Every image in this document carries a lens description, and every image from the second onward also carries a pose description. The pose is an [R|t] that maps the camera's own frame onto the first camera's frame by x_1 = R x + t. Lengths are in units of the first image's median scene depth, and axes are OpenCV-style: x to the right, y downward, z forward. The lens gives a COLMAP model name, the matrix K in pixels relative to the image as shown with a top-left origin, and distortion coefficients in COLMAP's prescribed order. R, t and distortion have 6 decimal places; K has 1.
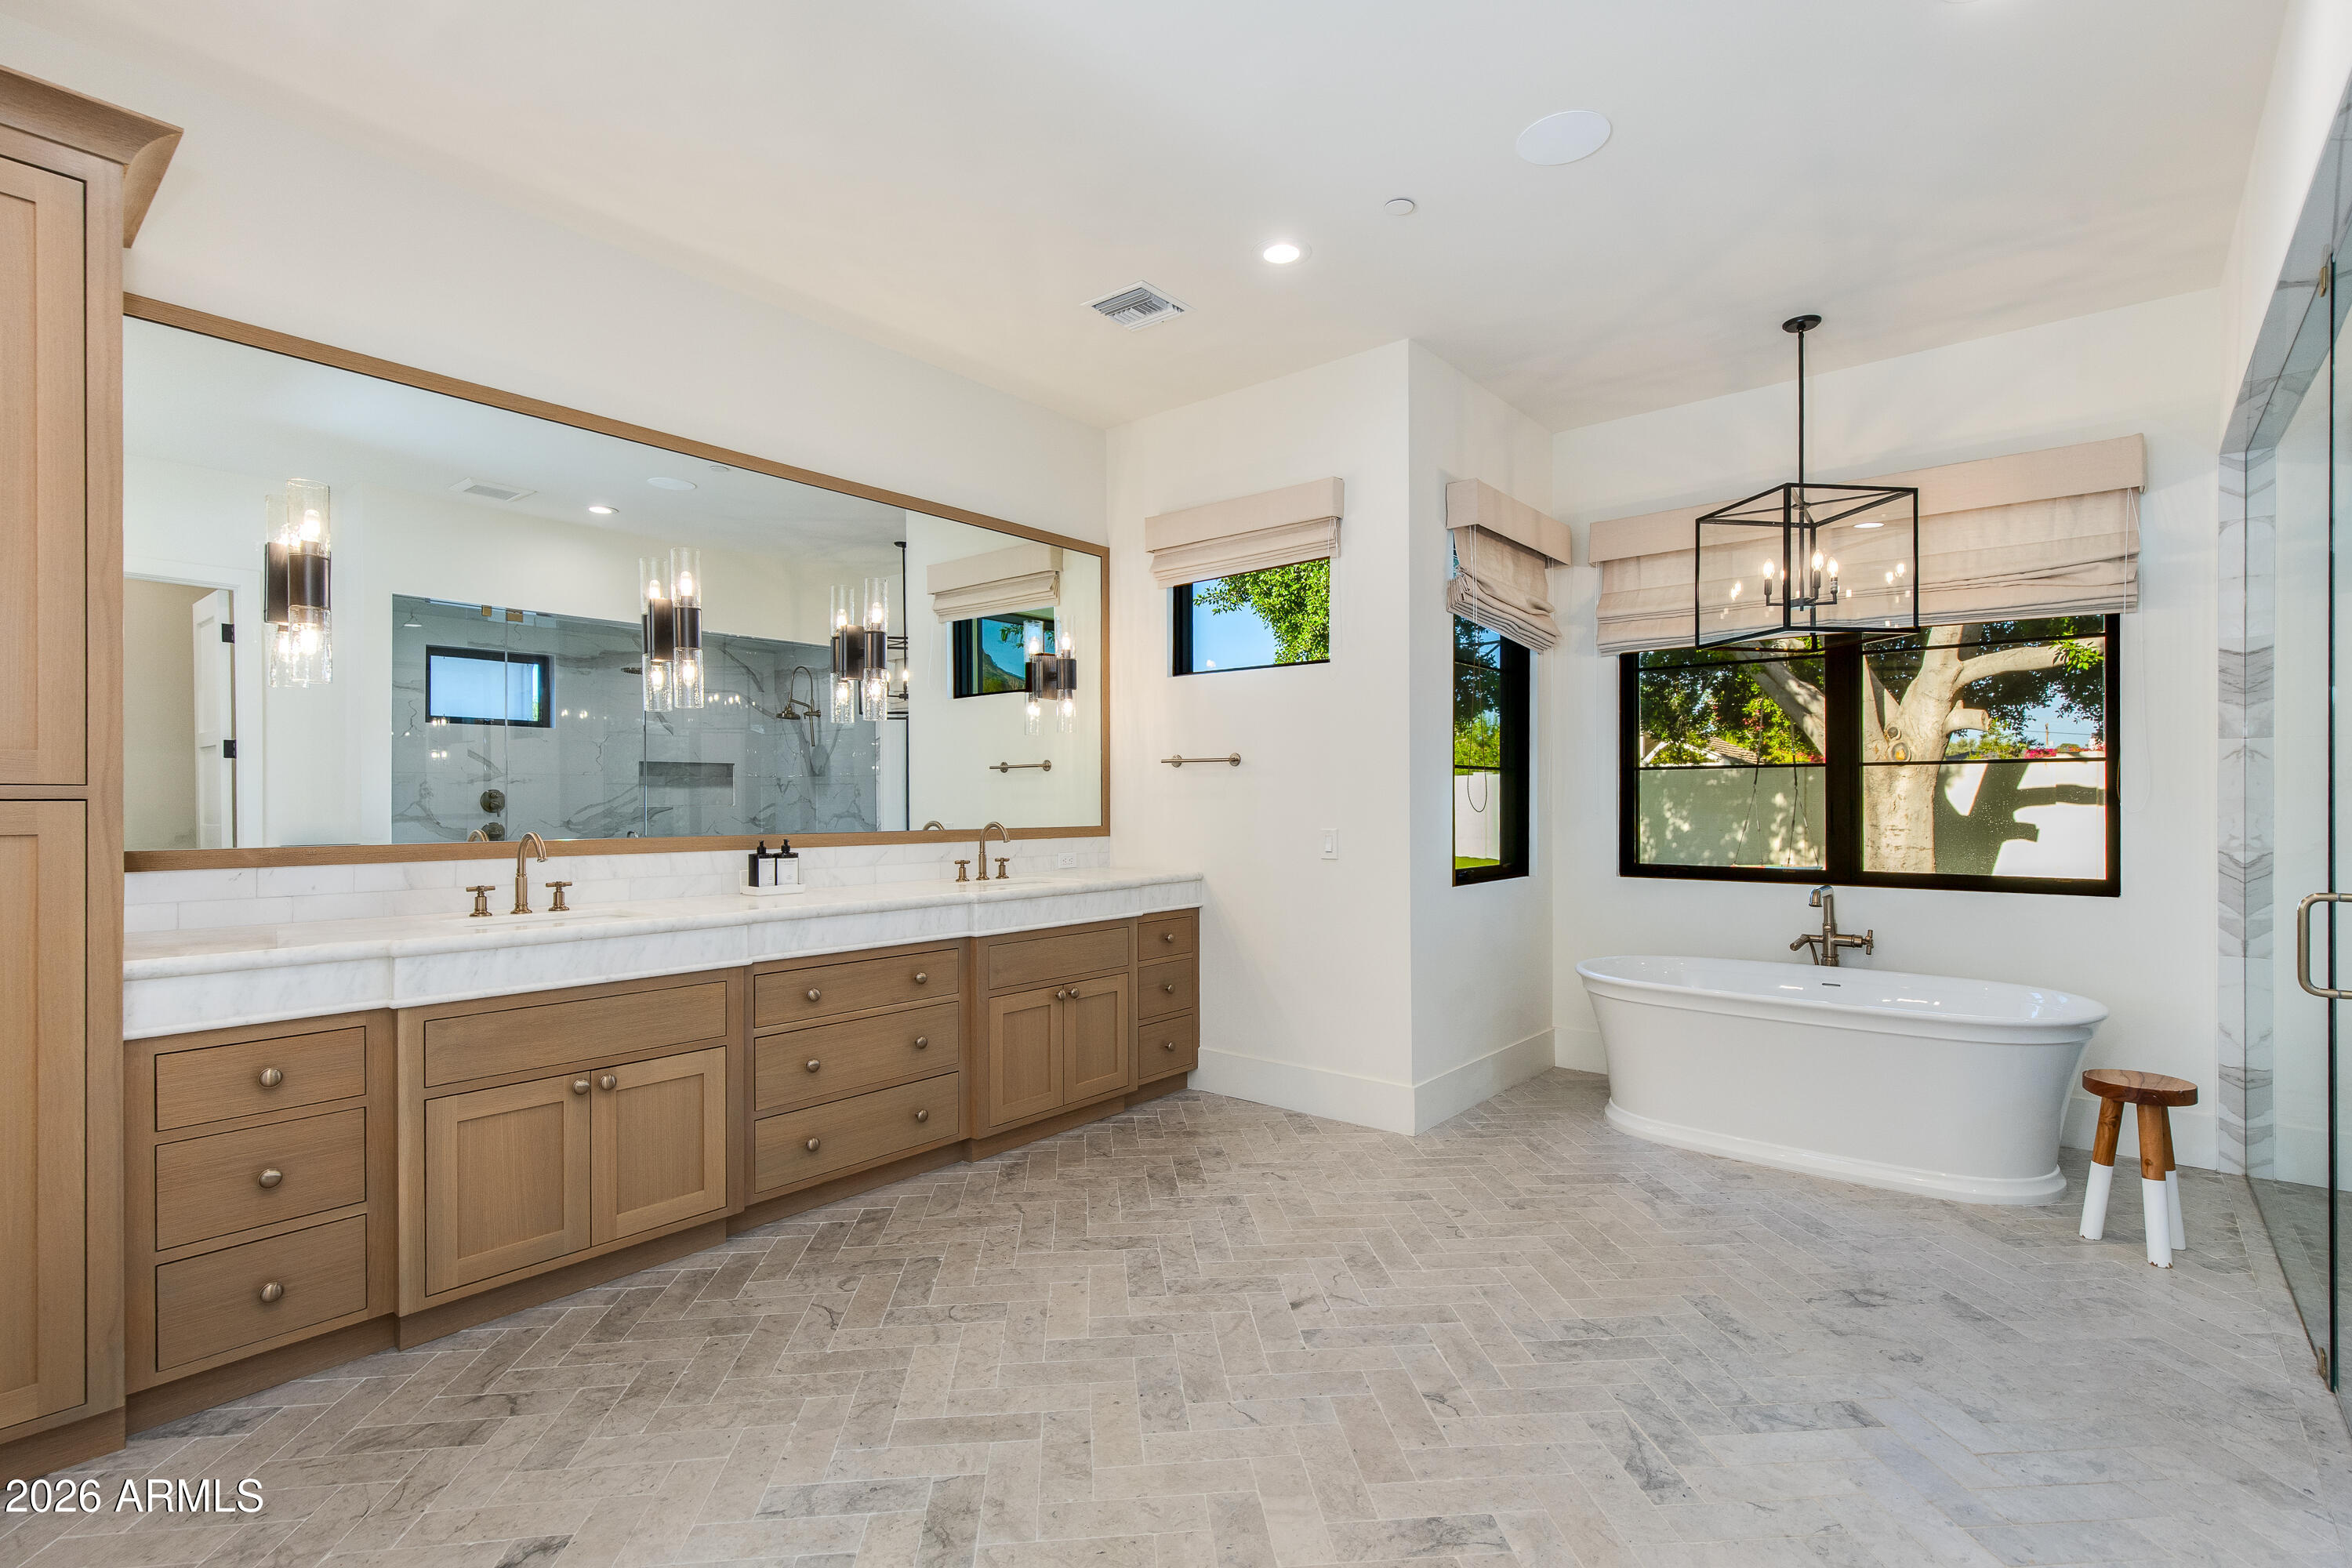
lens RADIAL K [[1079.9, 0, 1178.8], [0, 1079.9, 796.8], [0, 0, 1]] dist [0.001528, 0.000011]
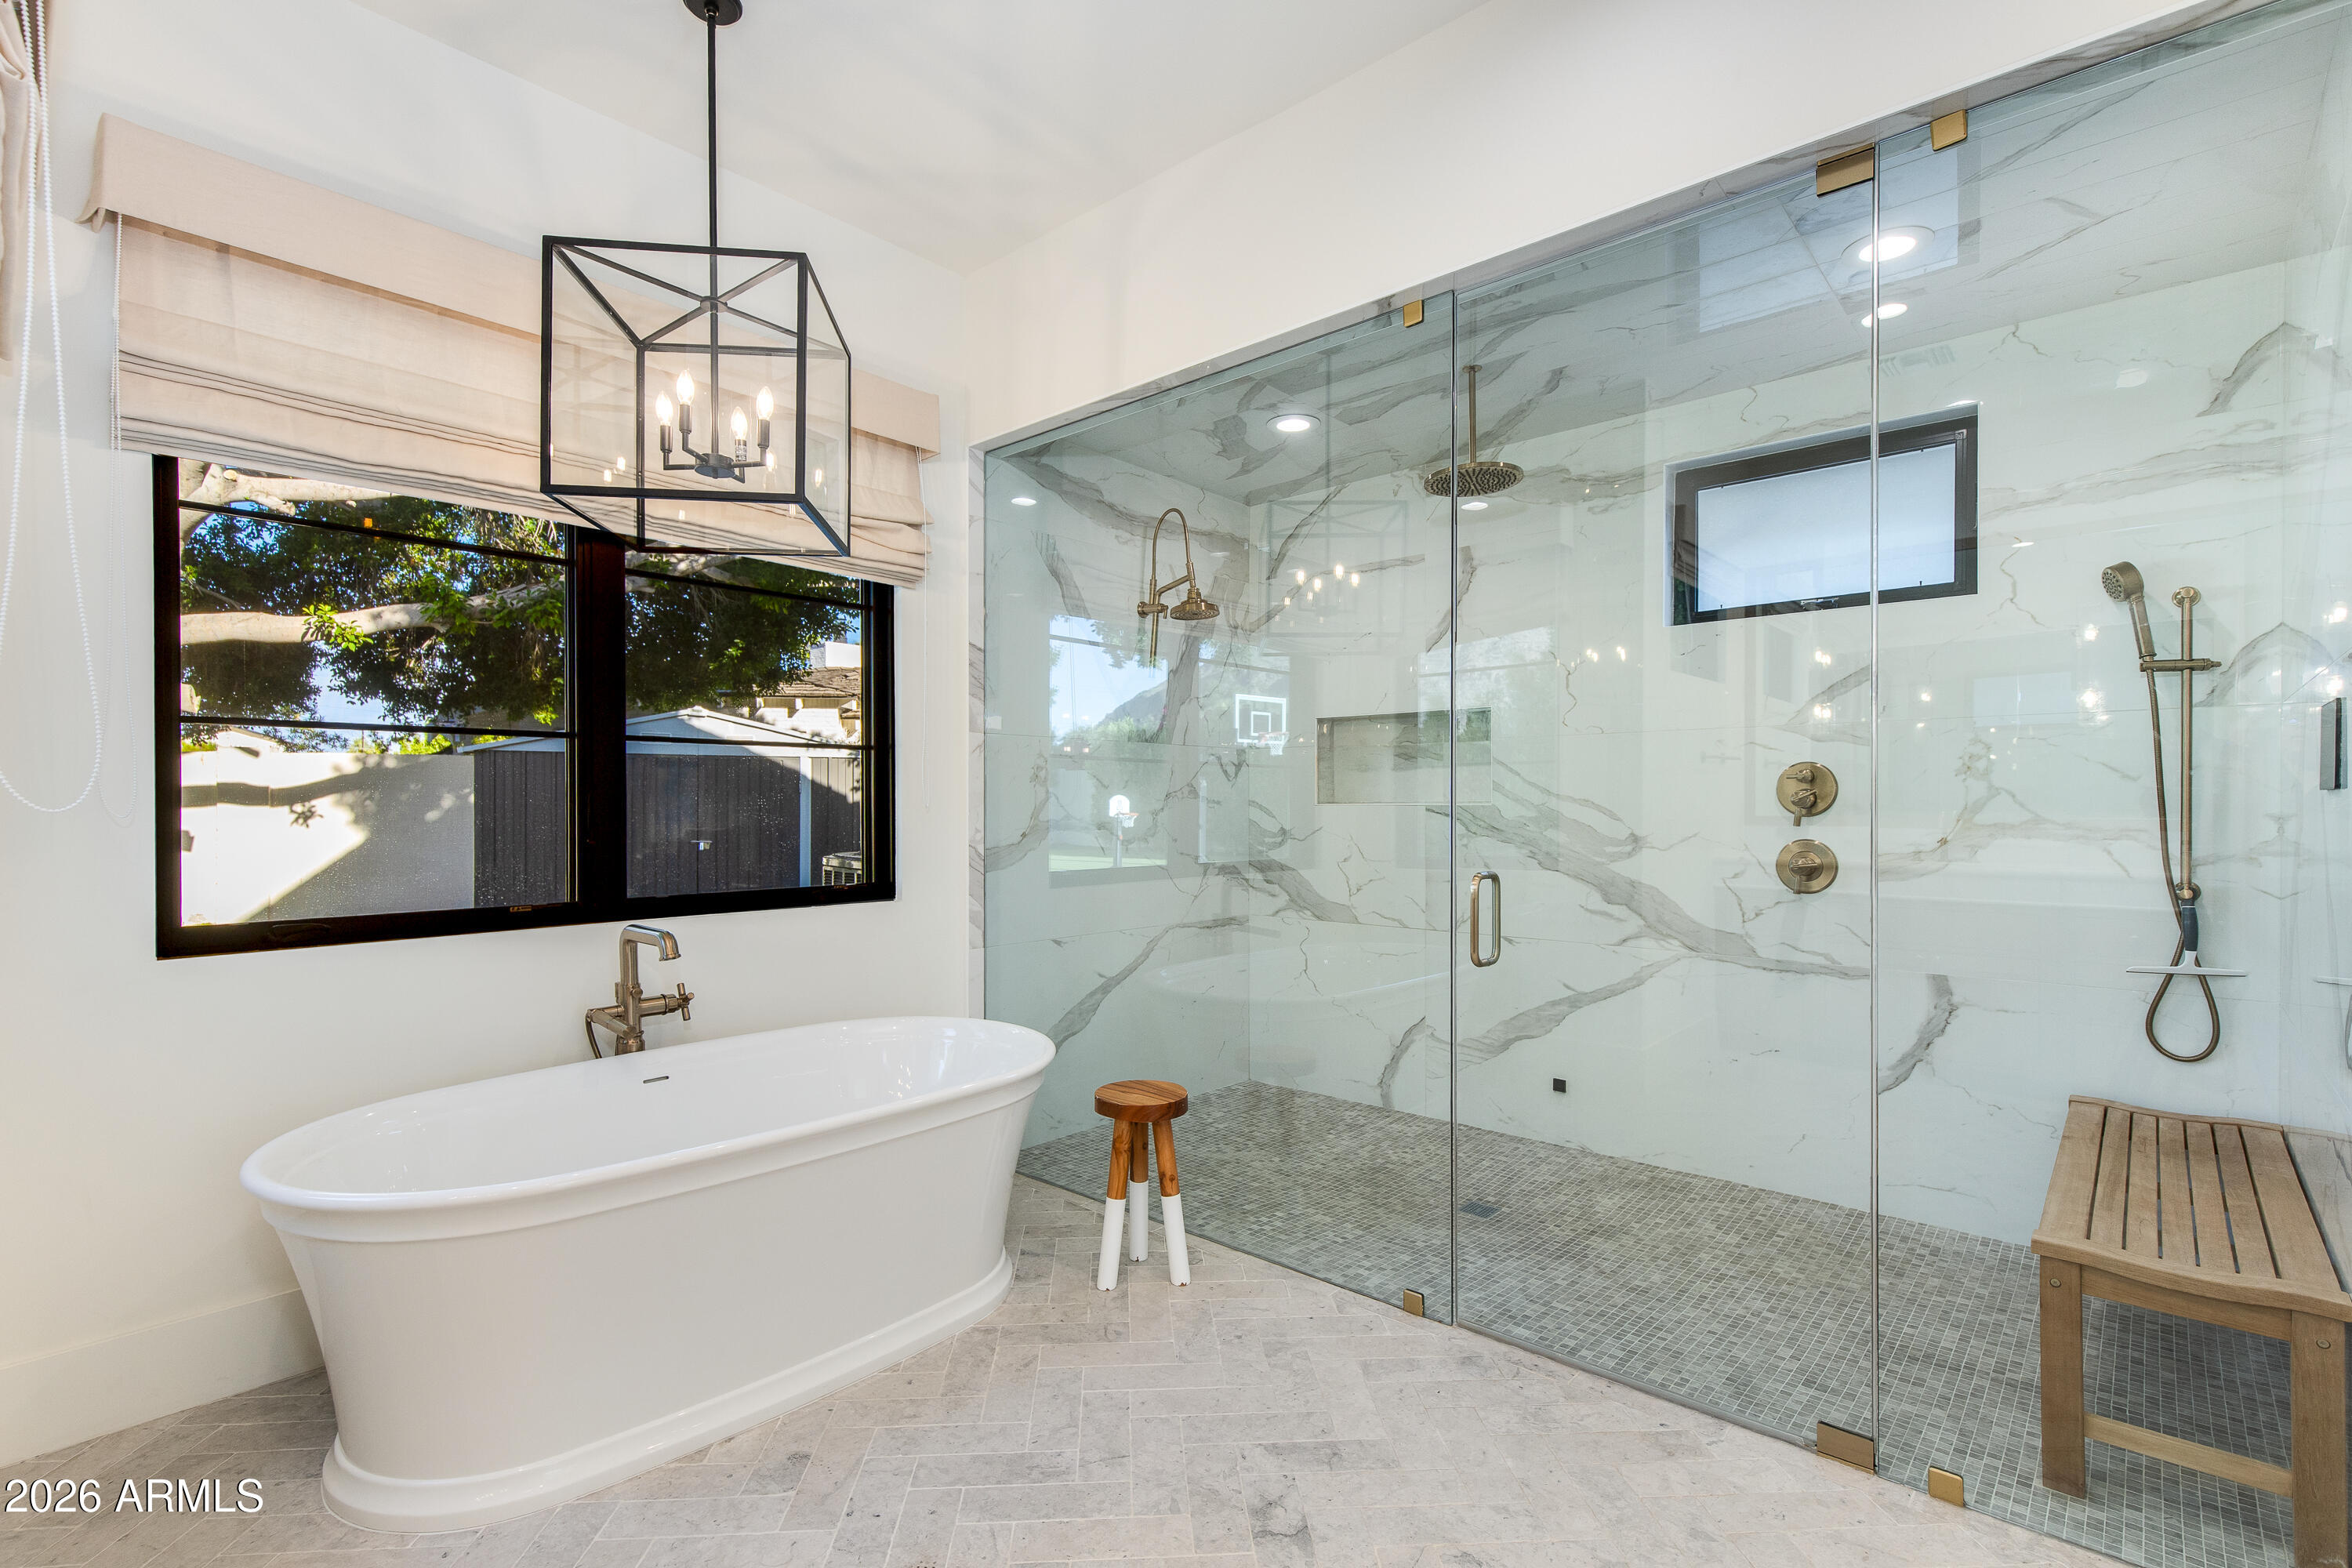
lens RADIAL K [[1079.9, 0, 1177.1], [0, 1079.9, 803.9], [0, 0, 1]] dist [0.001528, 0.000011]
pose [[0.032526, 0.000415, 0.999471, -0.029247], [-0.004095, 0.999992, -0.000282, 0.012557], [-0.999462, -0.004084, 0.032528, 0.805356]]
